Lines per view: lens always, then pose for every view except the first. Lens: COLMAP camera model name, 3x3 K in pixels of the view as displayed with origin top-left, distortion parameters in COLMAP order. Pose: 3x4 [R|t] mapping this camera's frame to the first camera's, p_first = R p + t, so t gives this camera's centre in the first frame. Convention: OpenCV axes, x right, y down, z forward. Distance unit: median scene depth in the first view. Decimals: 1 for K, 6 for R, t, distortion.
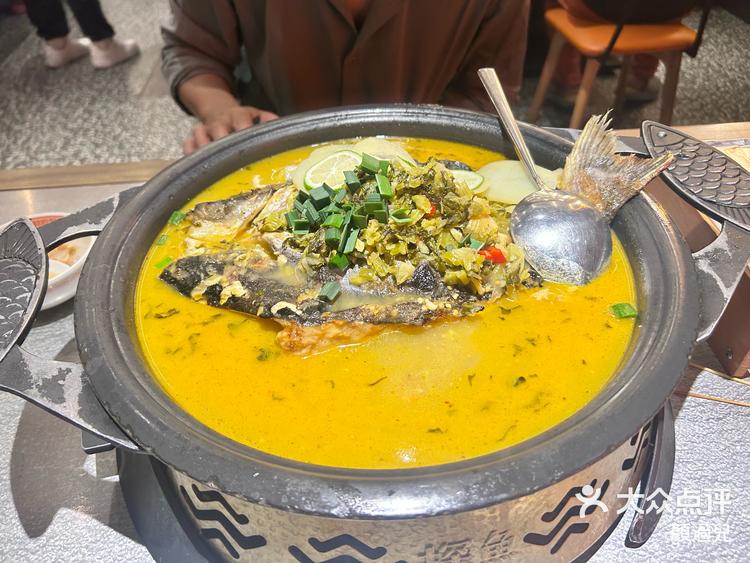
lens RADIAL K [[570.7, 0, 380.5], [0, 570.7, 281.0], [0, 0, 1]] dist [-0.004214, -0.030281]
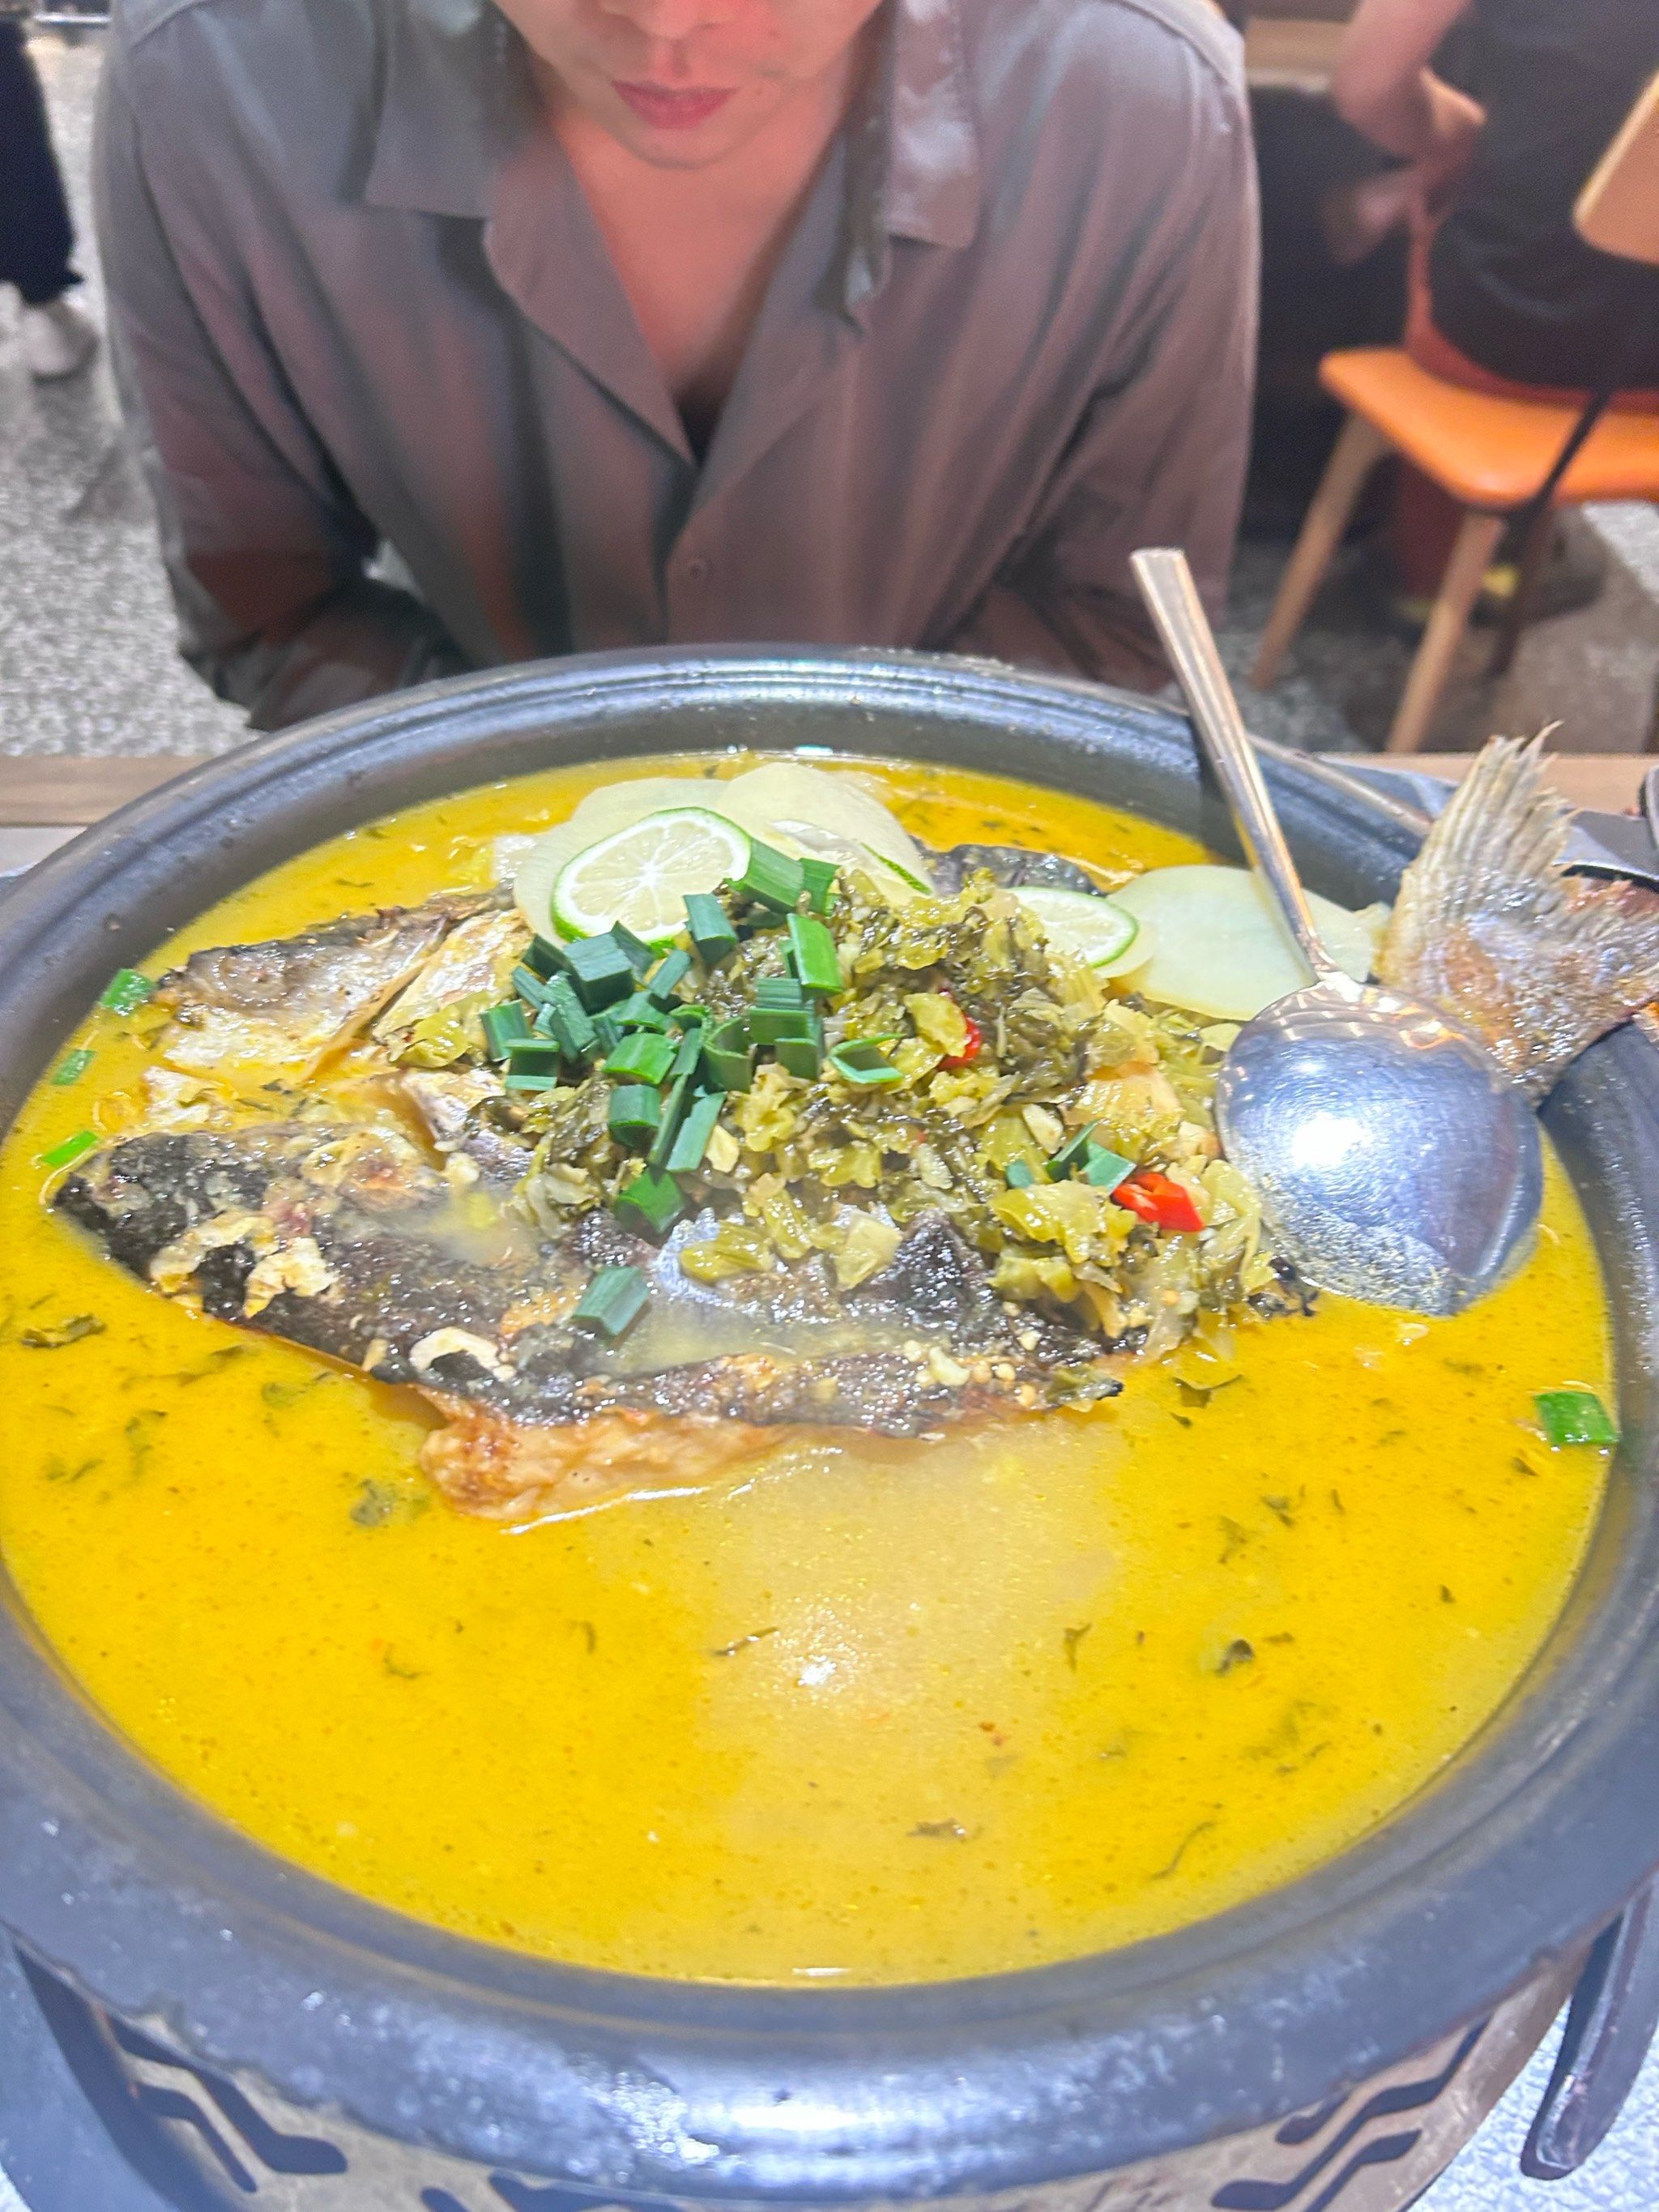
lens RADIAL K [[1682.9, 0, 814.1], [0, 1682.9, 1105.8], [0, 0, 1]] dist [-0.004214, -0.030281]
pose [[0.997899, 0.059826, 0.024871, -0.010692], [-0.059978, 0.998185, 0.005435, -0.088543], [-0.024501, -0.006915, 0.999676, 0.108117]]
